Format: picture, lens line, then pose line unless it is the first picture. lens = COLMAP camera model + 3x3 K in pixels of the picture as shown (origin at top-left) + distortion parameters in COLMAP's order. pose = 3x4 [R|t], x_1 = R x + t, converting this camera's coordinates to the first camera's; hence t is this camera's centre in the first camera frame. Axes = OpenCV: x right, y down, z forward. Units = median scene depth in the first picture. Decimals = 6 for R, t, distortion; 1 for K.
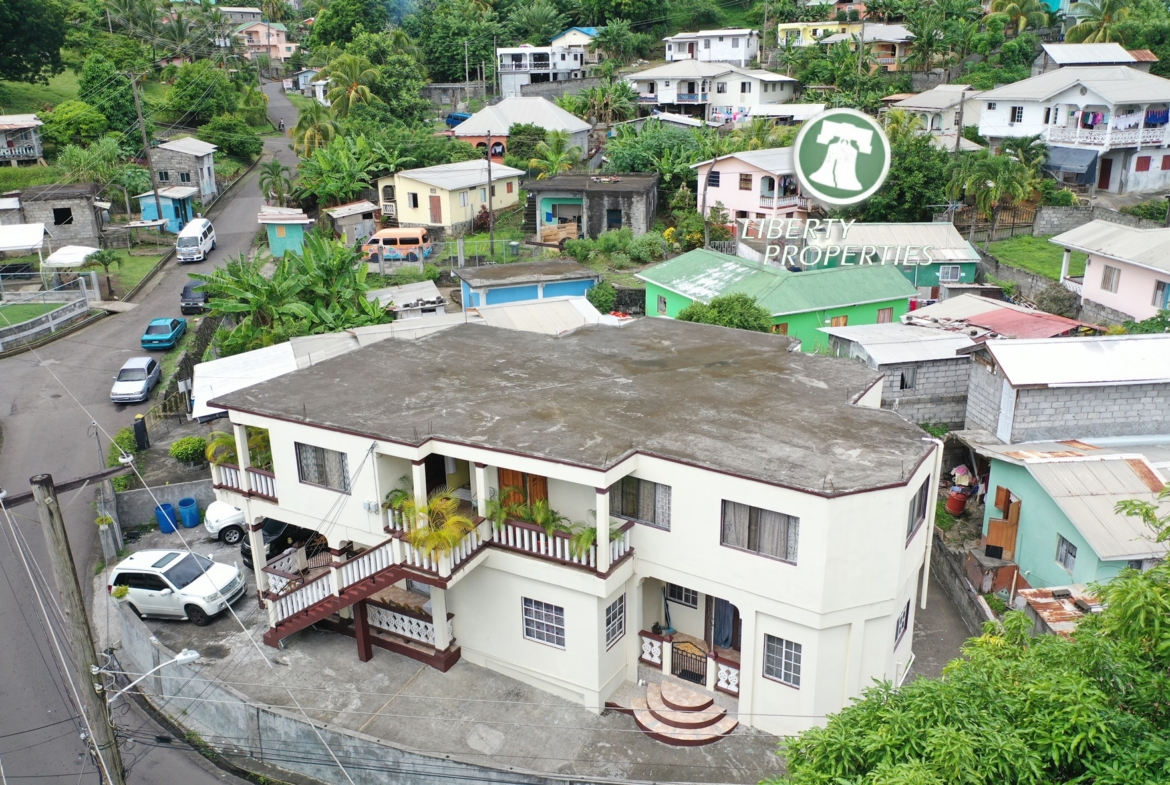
lens RADIAL K [[930.2, 0, 585.2], [0, 930.2, 393.4], [0, 0, 1]] dist [-0.000653, 0.001753]
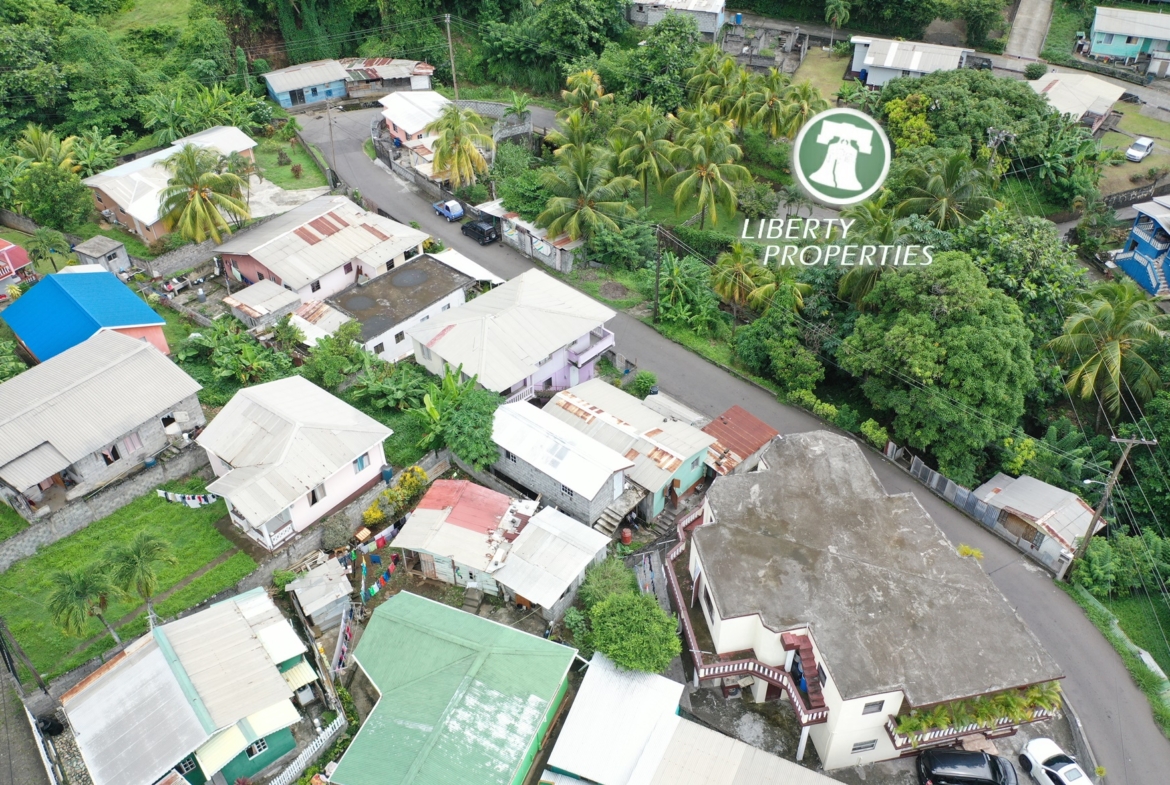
lens RADIAL K [[930.2, 0, 585.7], [0, 930.2, 391.5], [0, 0, 1]] dist [-0.000653, 0.001753]
pose [[-0.689918, -0.432941, 0.580151, -0.516836], [0.259752, 0.600003, 0.756654, -1.607674], [-0.675679, 0.672725, -0.301495, 1.599710]]
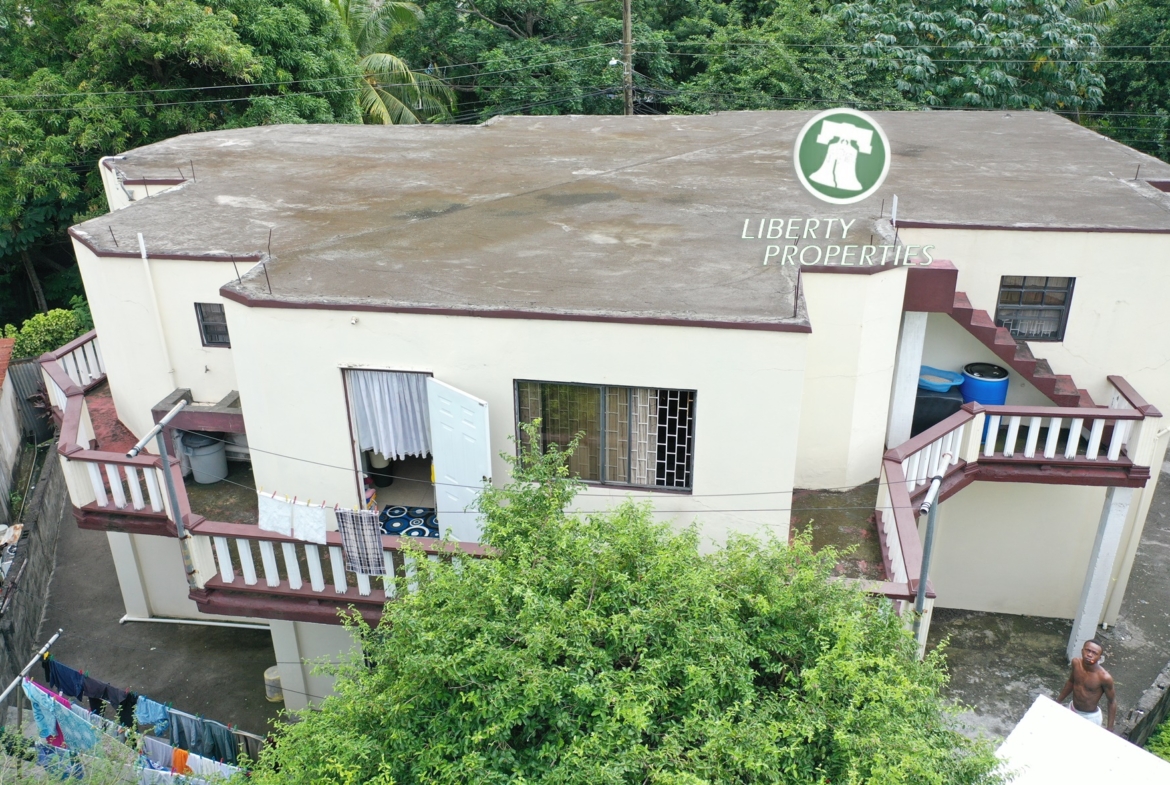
lens RADIAL K [[930.2, 0, 587.2], [0, 930.2, 393.9], [0, 0, 1]] dist [-0.000653, 0.001753]
pose [[-0.910460, 0.201747, -0.361055, 0.263914], [-0.104610, 0.732252, 0.672952, -0.286495], [0.400149, 0.650466, -0.645581, 1.408202]]
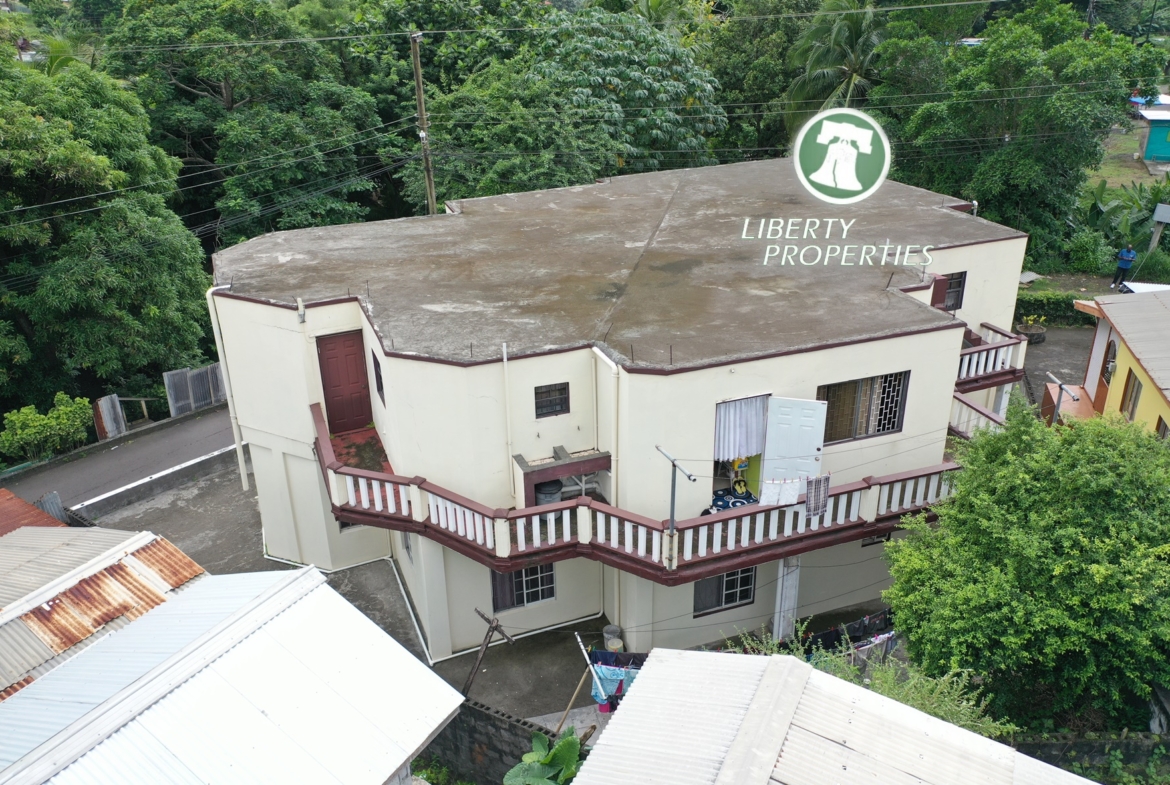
lens RADIAL K [[930.2, 0, 585.3], [0, 930.2, 388.8], [0, 0, 1]] dist [-0.000653, 0.001753]
pose [[-0.590055, 0.359085, -0.723113, 0.644802], [-0.235665, 0.780040, 0.579655, -0.346236], [0.772203, 0.512440, -0.375643, 1.277908]]
